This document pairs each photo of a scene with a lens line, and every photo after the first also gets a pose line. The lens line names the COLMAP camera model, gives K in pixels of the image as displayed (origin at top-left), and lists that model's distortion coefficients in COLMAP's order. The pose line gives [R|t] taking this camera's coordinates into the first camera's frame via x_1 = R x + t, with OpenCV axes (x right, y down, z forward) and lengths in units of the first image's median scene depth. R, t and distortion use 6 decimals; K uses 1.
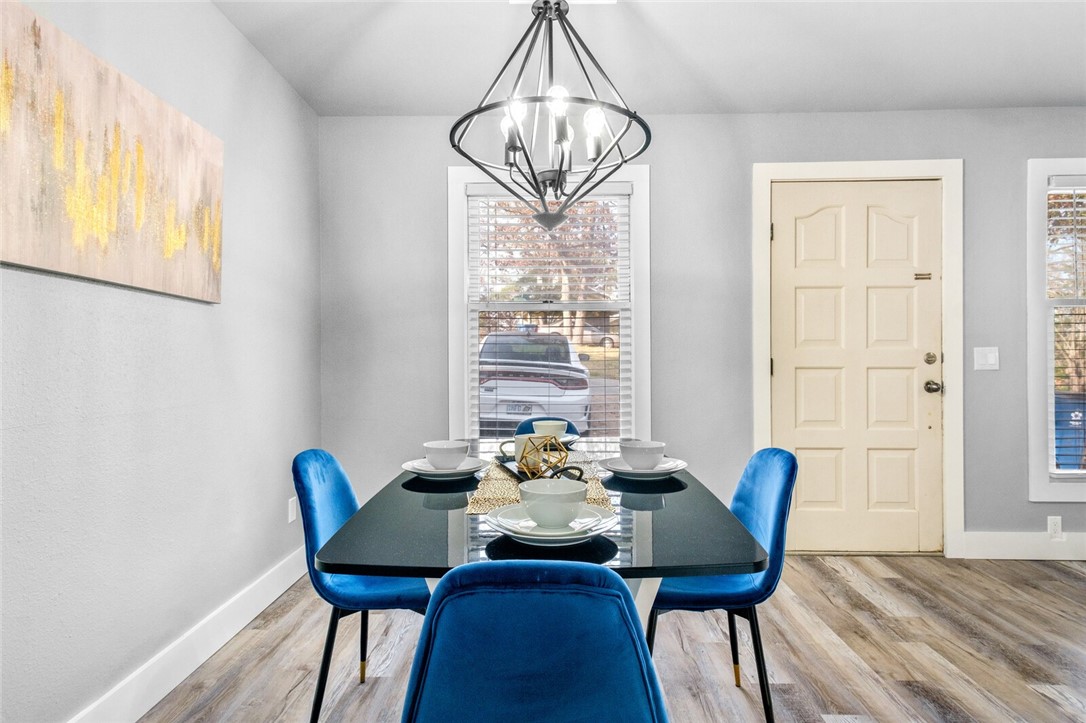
lens RADIAL K [[584.9, 0, 547.6], [0, 584.9, 353.3], [0, 0, 1]] dist [0.031382, -0.002307]
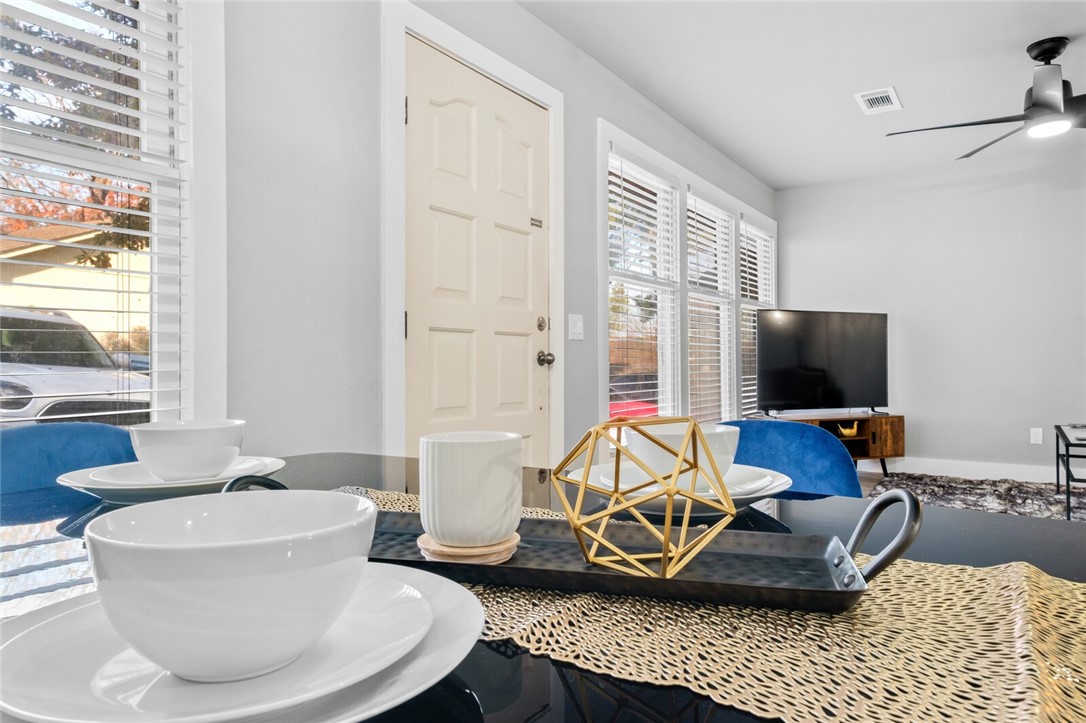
lens RADIAL K [[690.0, 0, 536.7], [0, 690.0, 354.4], [0, 0, 1]] dist [0.007520, 0.003596]
pose [[0.565757, 0.010280, 0.824508, -0.146245], [-0.005238, 0.999947, -0.008873, 0.059721], [-0.824556, 0.000701, 0.565781, 0.466114]]
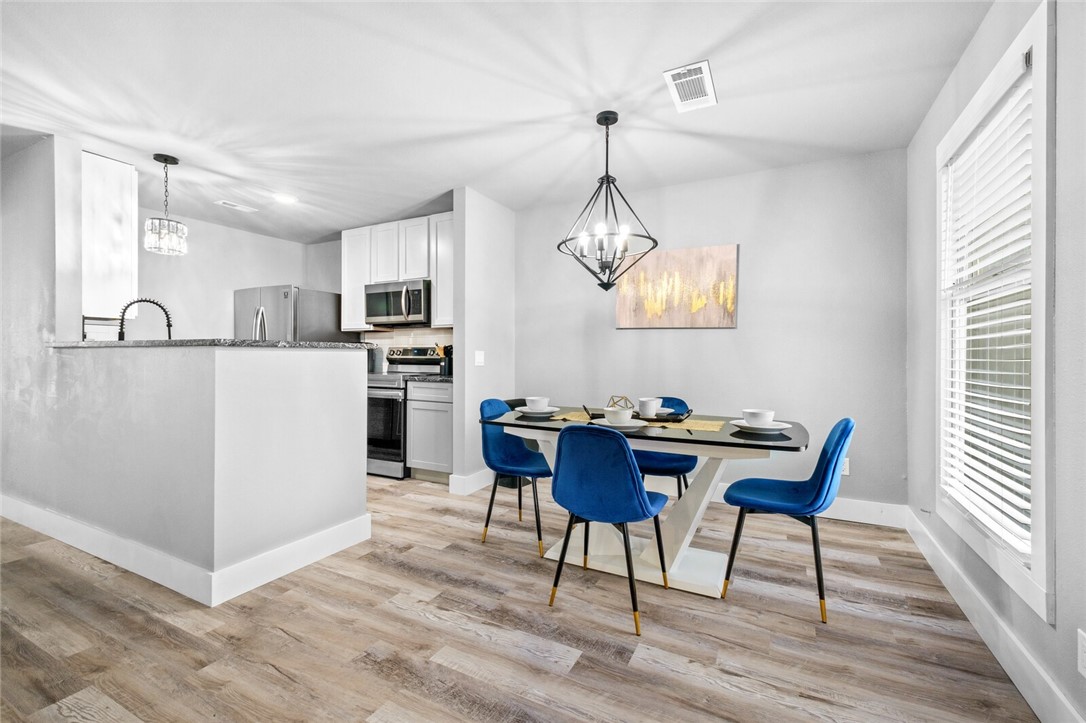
lens RADIAL K [[468.7, 0, 548.0], [0, 468.7, 355.0], [0, 0, 1]] dist [0.014271, -0.002152]
pose [[-0.451600, -0.002375, -0.892217, 0.771278], [0.000365, 0.999996, -0.002847, 0.008026], [0.892220, -0.001611, -0.451598, 0.789747]]
